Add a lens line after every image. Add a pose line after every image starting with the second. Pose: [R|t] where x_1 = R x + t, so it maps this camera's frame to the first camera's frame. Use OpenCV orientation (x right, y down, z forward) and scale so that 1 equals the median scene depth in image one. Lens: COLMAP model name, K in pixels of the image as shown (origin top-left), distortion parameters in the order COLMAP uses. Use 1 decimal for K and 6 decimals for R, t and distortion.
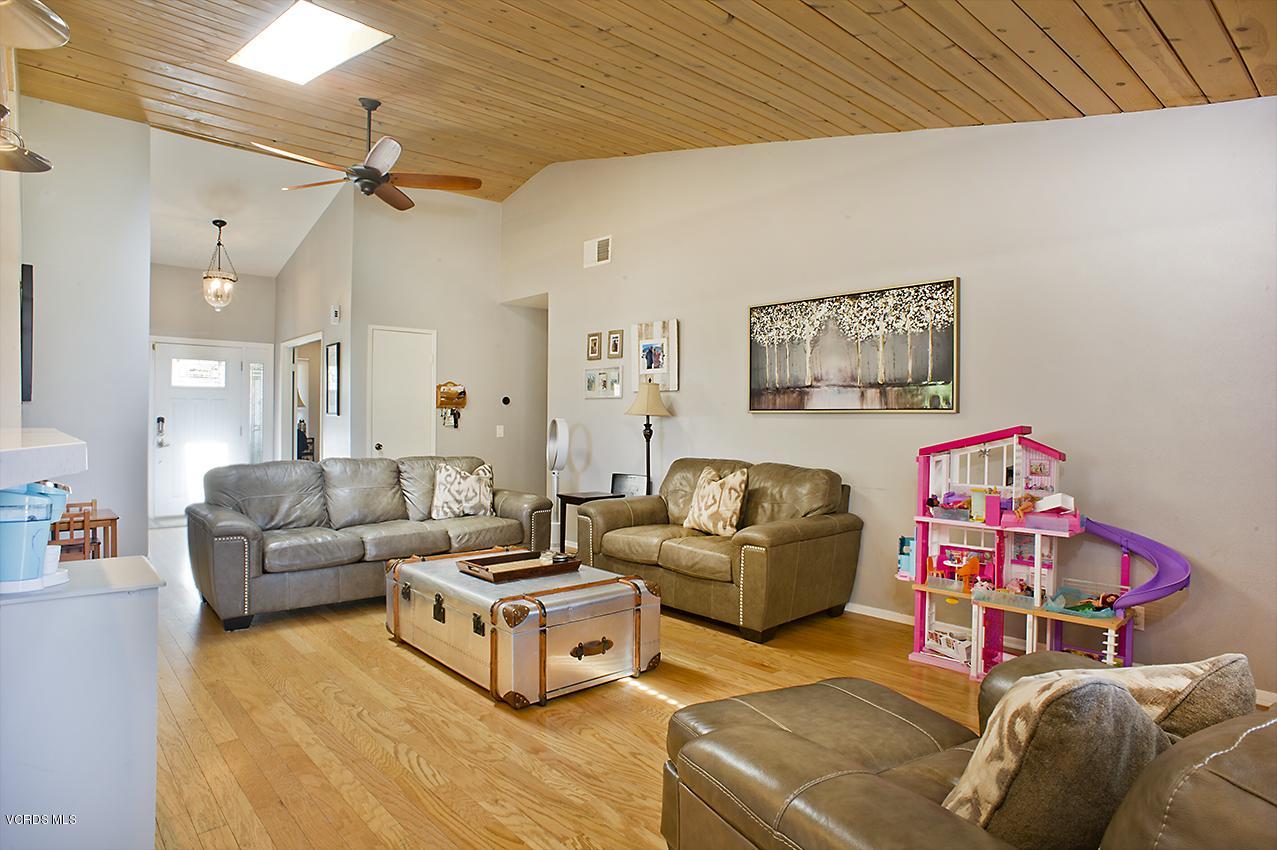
lens RADIAL K [[714.7, 0, 634.2], [0, 714.7, 422.3], [0, 0, 1]] dist [-0.053977, 0.003169]
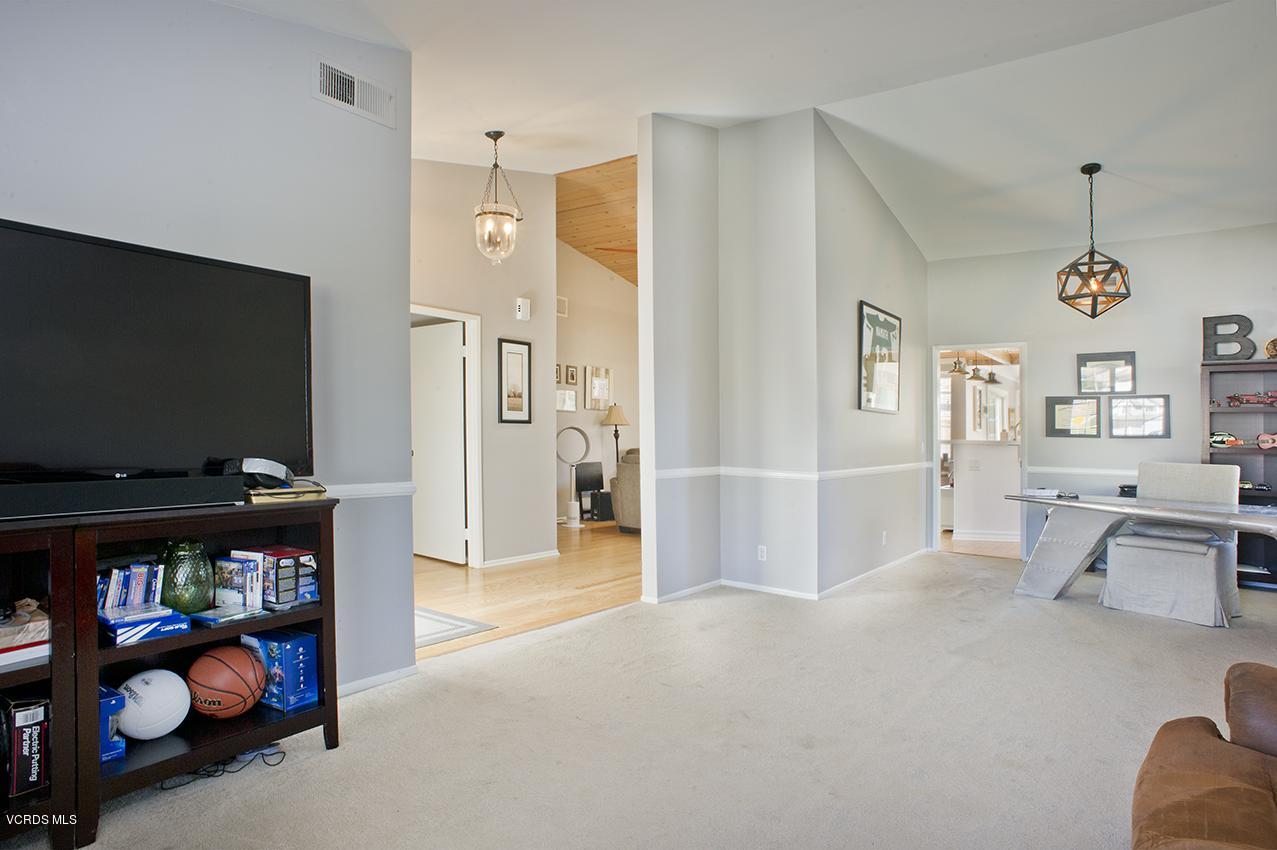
lens RADIAL K [[714.7, 0, 641.1], [0, 714.7, 435.1], [0, 0, 1]] dist [-0.053977, 0.003169]
pose [[-0.207110, -0.003986, 0.978309, -1.572262], [0.000907, 0.999990, 0.004266, 0.006938], [-0.978317, 0.001771, -0.207105, 1.229922]]
